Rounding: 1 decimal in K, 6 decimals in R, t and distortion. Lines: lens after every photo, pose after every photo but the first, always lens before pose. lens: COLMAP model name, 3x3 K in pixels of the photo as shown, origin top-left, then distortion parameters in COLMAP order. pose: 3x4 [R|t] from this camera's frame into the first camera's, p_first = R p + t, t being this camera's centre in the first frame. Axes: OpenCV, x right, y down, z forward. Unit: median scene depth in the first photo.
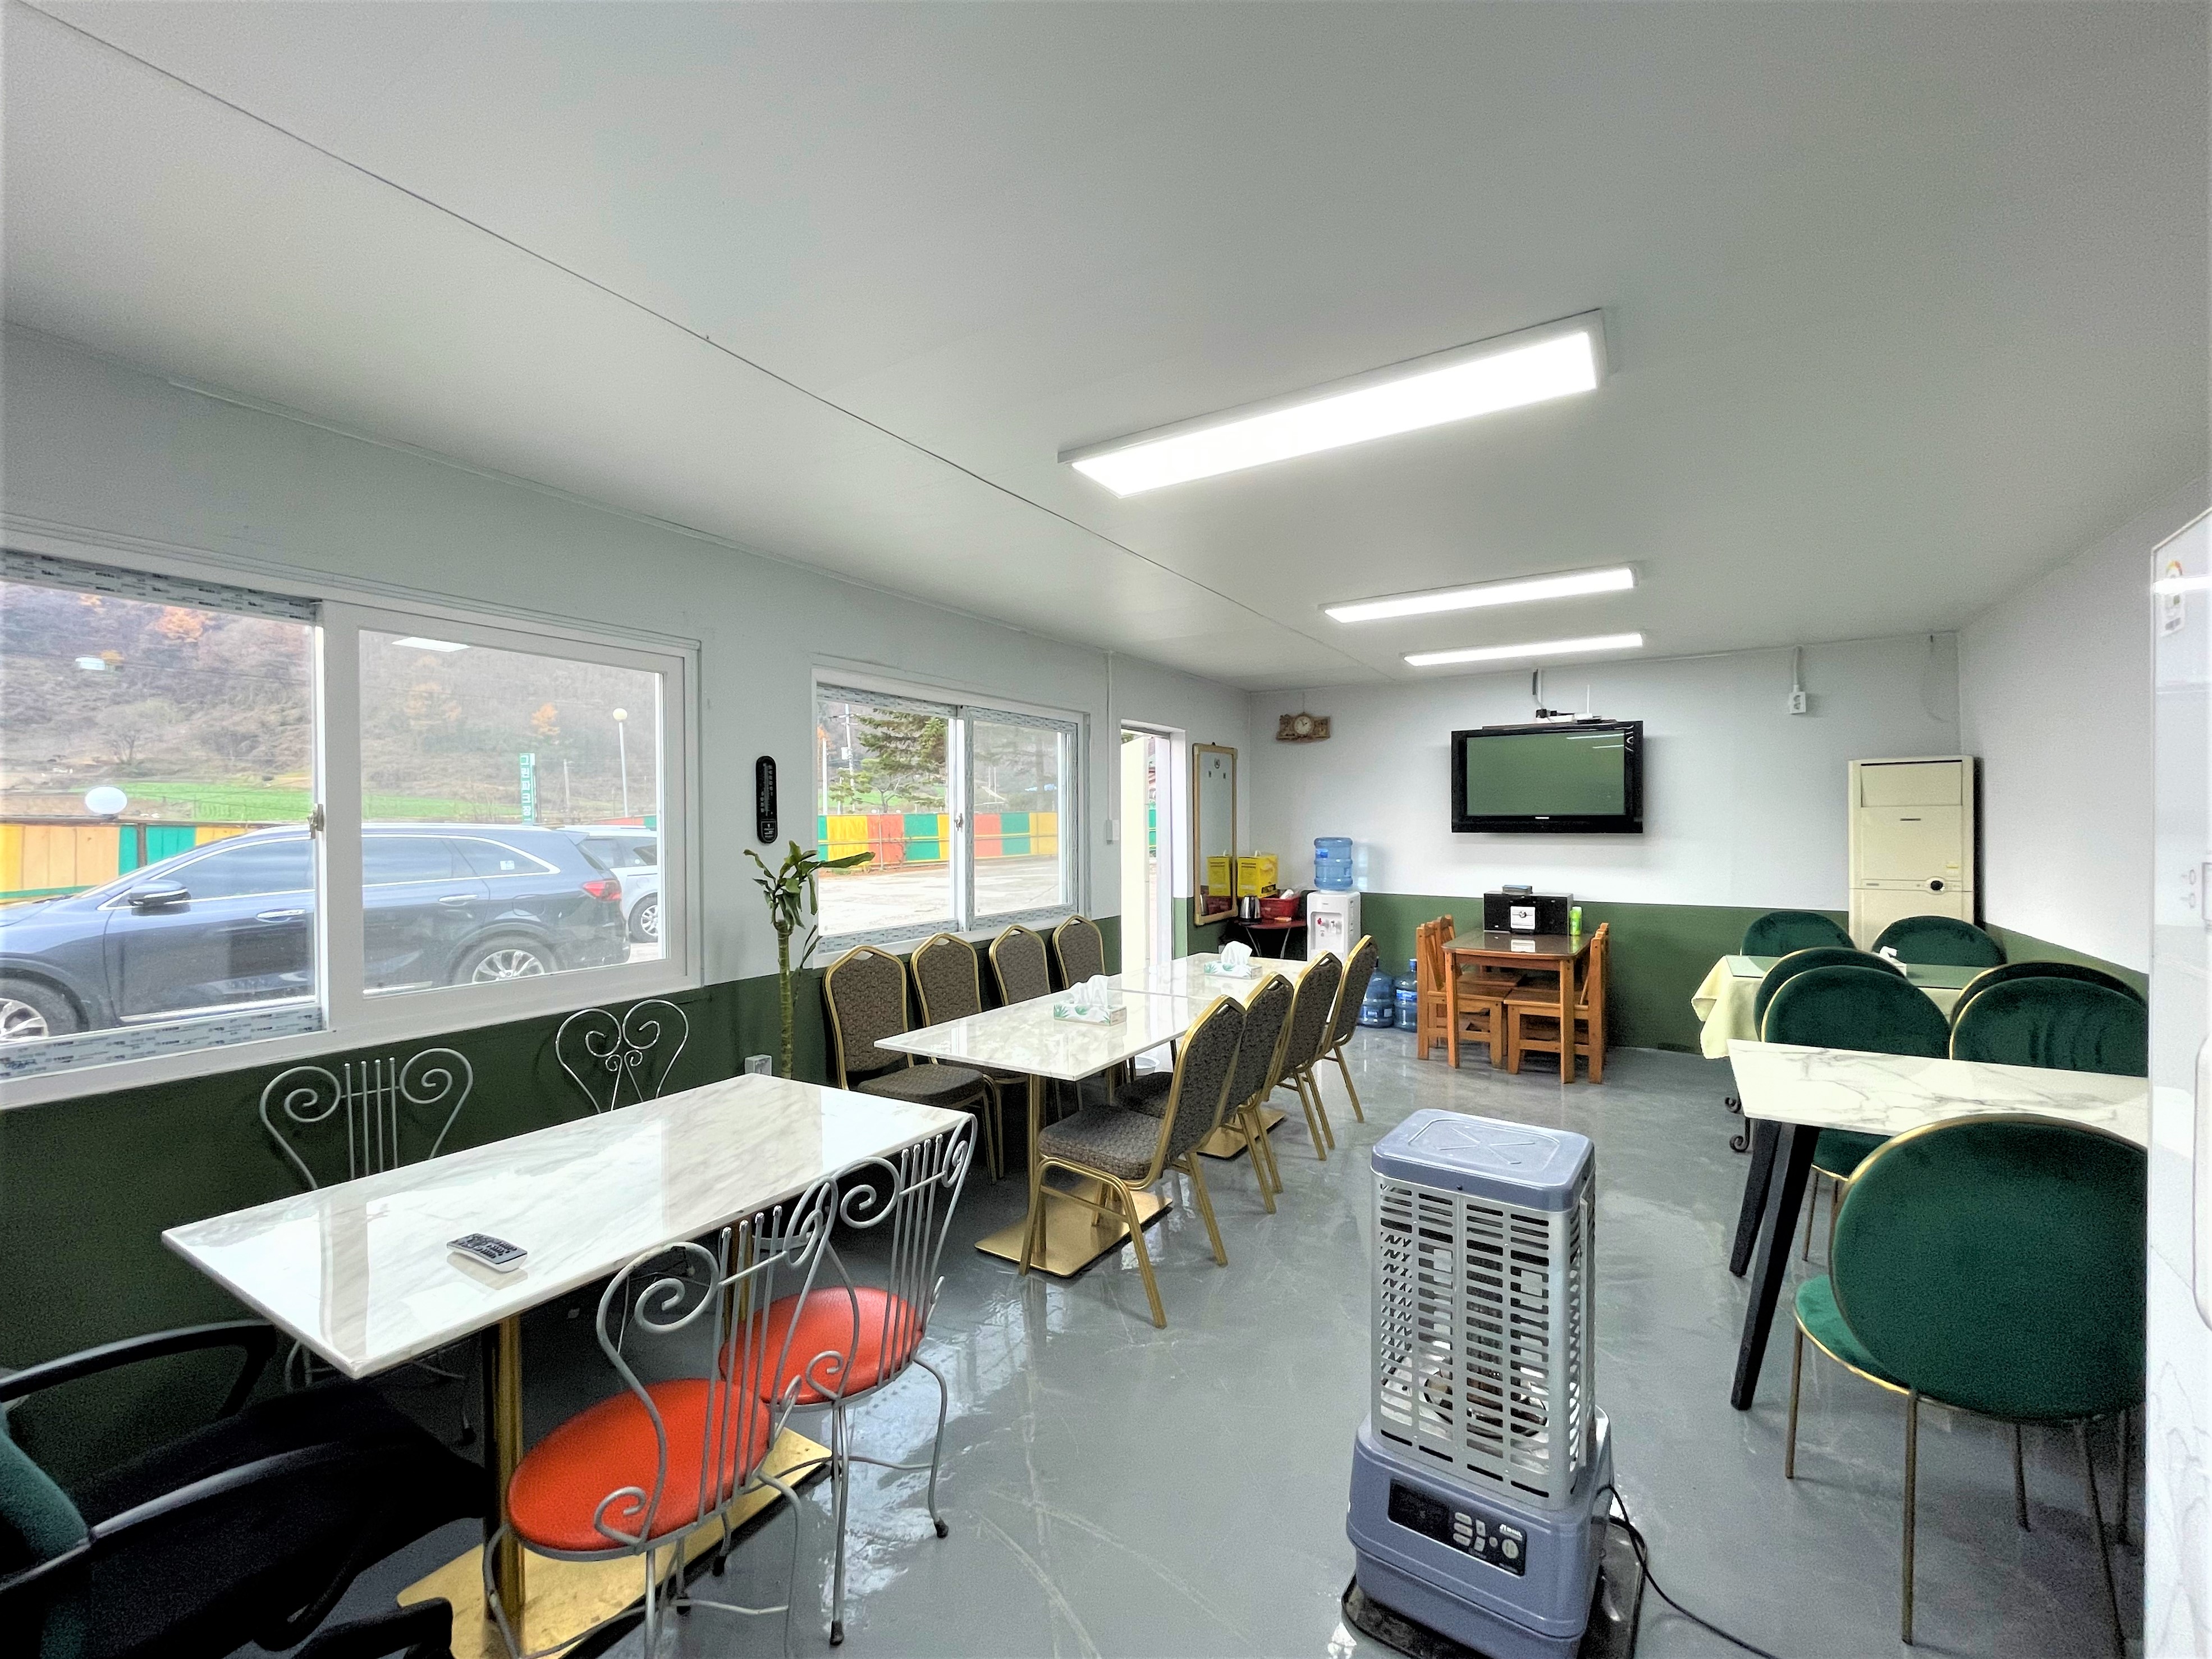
lens RADIAL K [[897.0, 0, 1105.8], [0, 897.0, 830.4], [0, 0, 1]] dist [-0.004093, 0.000586]
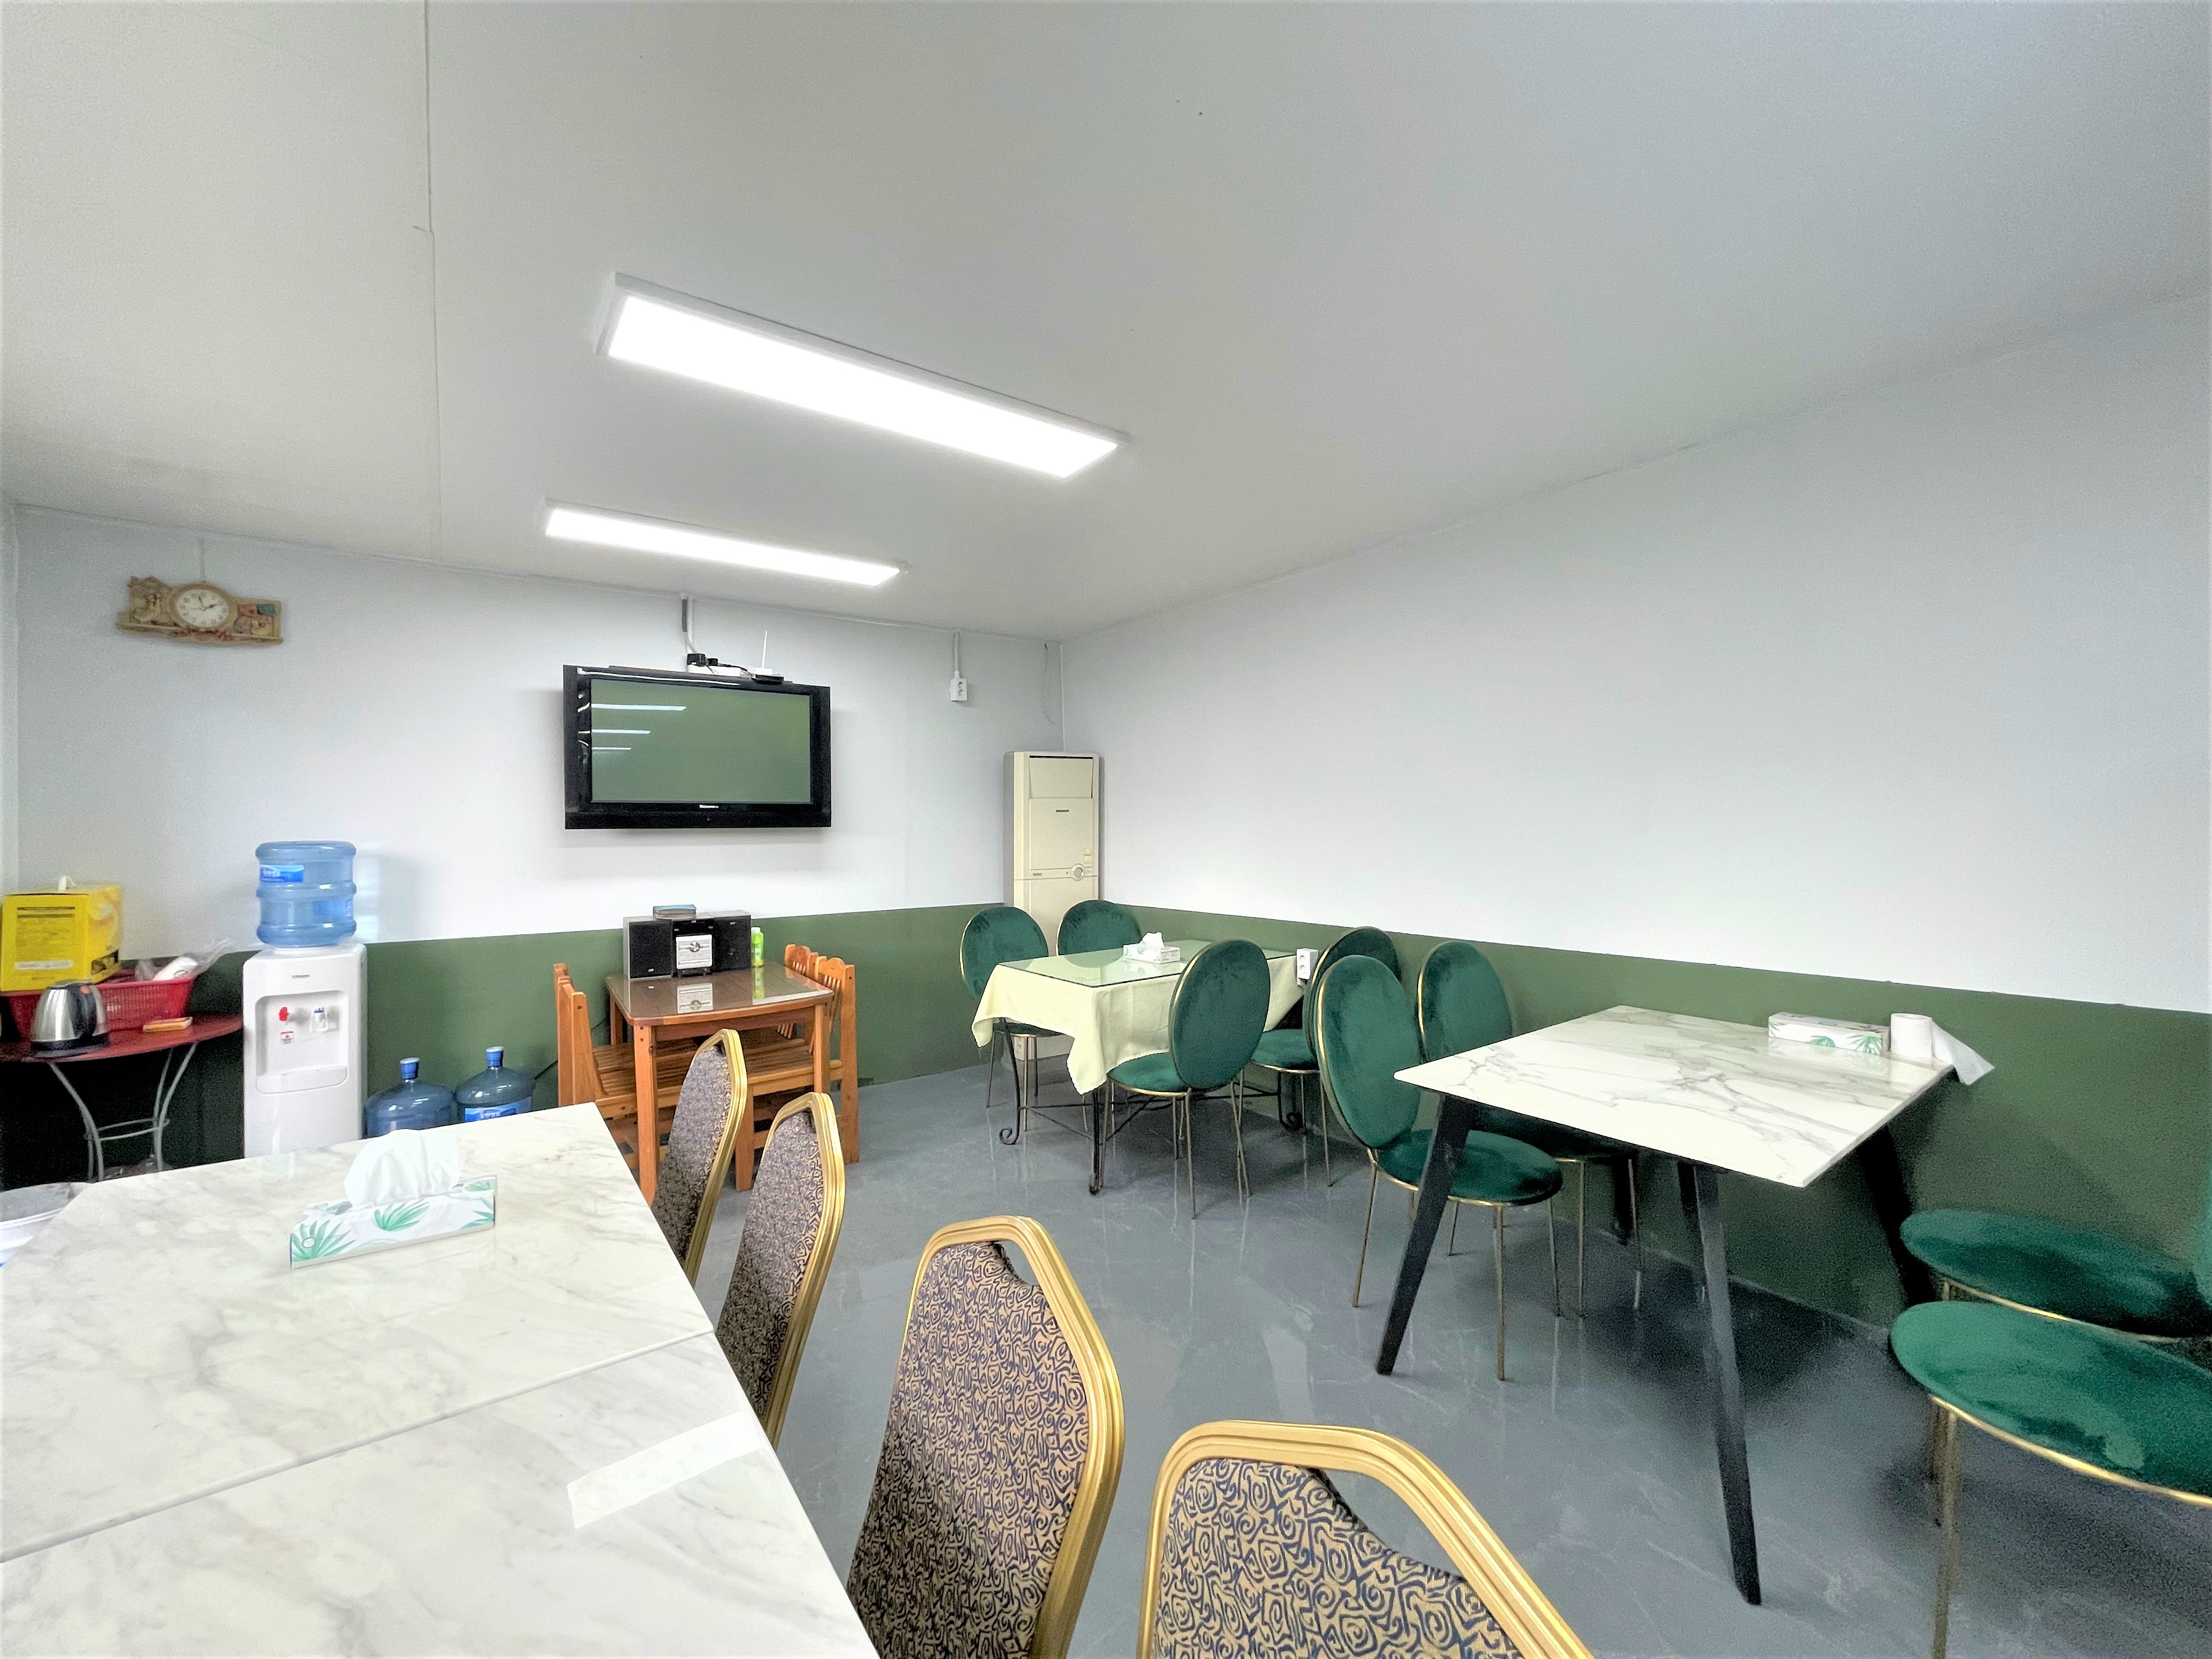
lens RADIAL K [[896.9, 0, 1095.6], [0, 896.9, 829.2], [0, 0, 1]] dist [-0.004093, 0.000586]
pose [[0.357438, -0.004154, 0.933928, -0.062150], [0.014206, 0.999899, -0.000989, 0.008410], [-0.933829, 0.013621, 0.357460, 0.453740]]
